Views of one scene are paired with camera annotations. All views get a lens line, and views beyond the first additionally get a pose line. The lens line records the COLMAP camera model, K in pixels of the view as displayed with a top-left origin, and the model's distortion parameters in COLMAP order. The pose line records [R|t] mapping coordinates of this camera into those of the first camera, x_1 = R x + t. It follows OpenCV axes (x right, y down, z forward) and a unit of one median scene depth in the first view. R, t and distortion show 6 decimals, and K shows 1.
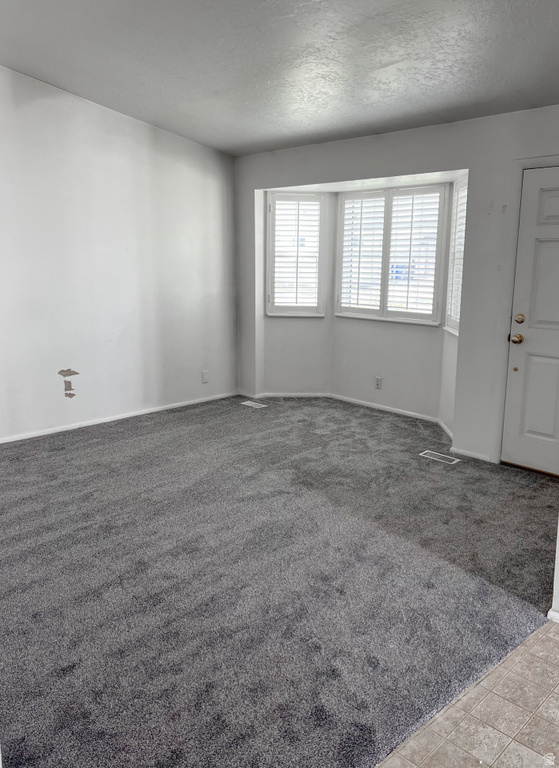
lens RADIAL K [[593.8, 0, 279.5], [0, 593.8, 384.0], [0, 0, 1]] dist [0.013143, -0.001221]
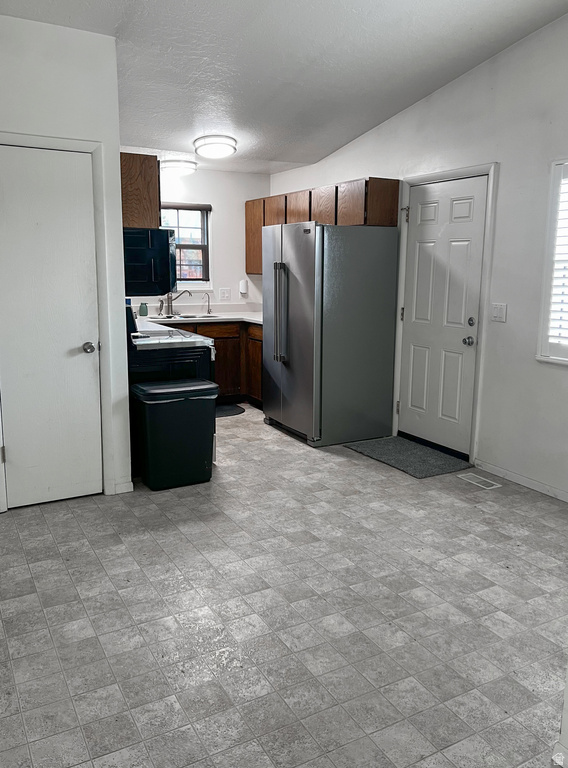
lens RADIAL K [[628.2, 0, 285.1], [0, 628.2, 365.5], [0, 0, 1]] dist [0.069724, -0.004296]
pose [[0.282681, -0.158286, 0.946064, -0.317833], [0.200765, 0.974209, 0.103007, 0.023708], [-0.937968, 0.160819, 0.307169, -0.069535]]
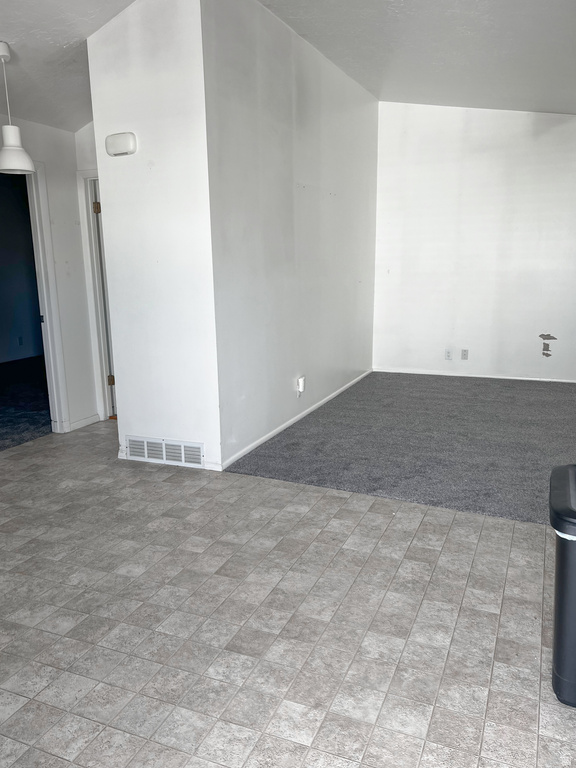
lens RADIAL K [[615.3, 0, 287.4], [0, 615.3, 394.3], [0, 0, 1]] dist [0.089698, -0.088794]
pose [[0.361219, 0.186529, -0.913634, 0.651291], [-0.180820, 0.975202, 0.127609, 0.029618], [0.914781, 0.119109, 0.385990, -0.029719]]
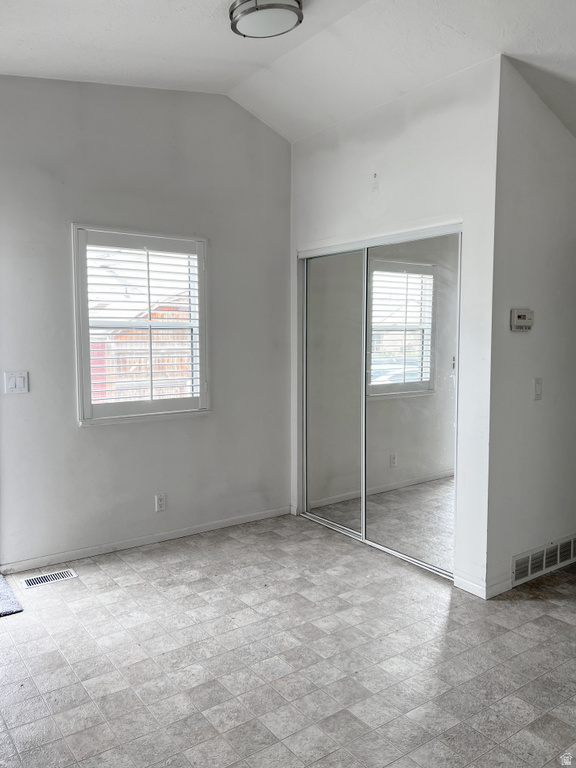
lens RADIAL K [[597.3, 0, 290.6], [0, 597.3, 384.6], [0, 0, 1]] dist [0.079336, -0.085761]
pose [[-0.986216, -0.033942, 0.161944, 0.138755], [0.016538, 0.953612, 0.300583, -0.098194], [-0.164634, 0.299118, -0.939906, 0.493059]]
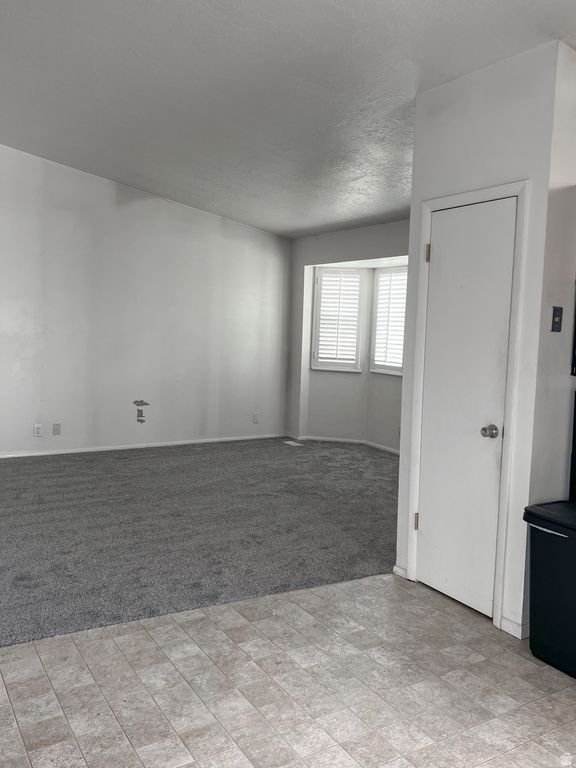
lens RADIAL K [[650.3, 0, 288.0], [0, 650.3, 384.0], [0, 0, 1]] dist [0.075786, -0.080114]
pose [[0.970882, 0.045680, -0.235164, 0.262792], [-0.074902, 0.990319, -0.116865, 0.074687], [0.227549, 0.131077, 0.964904, -0.275308]]
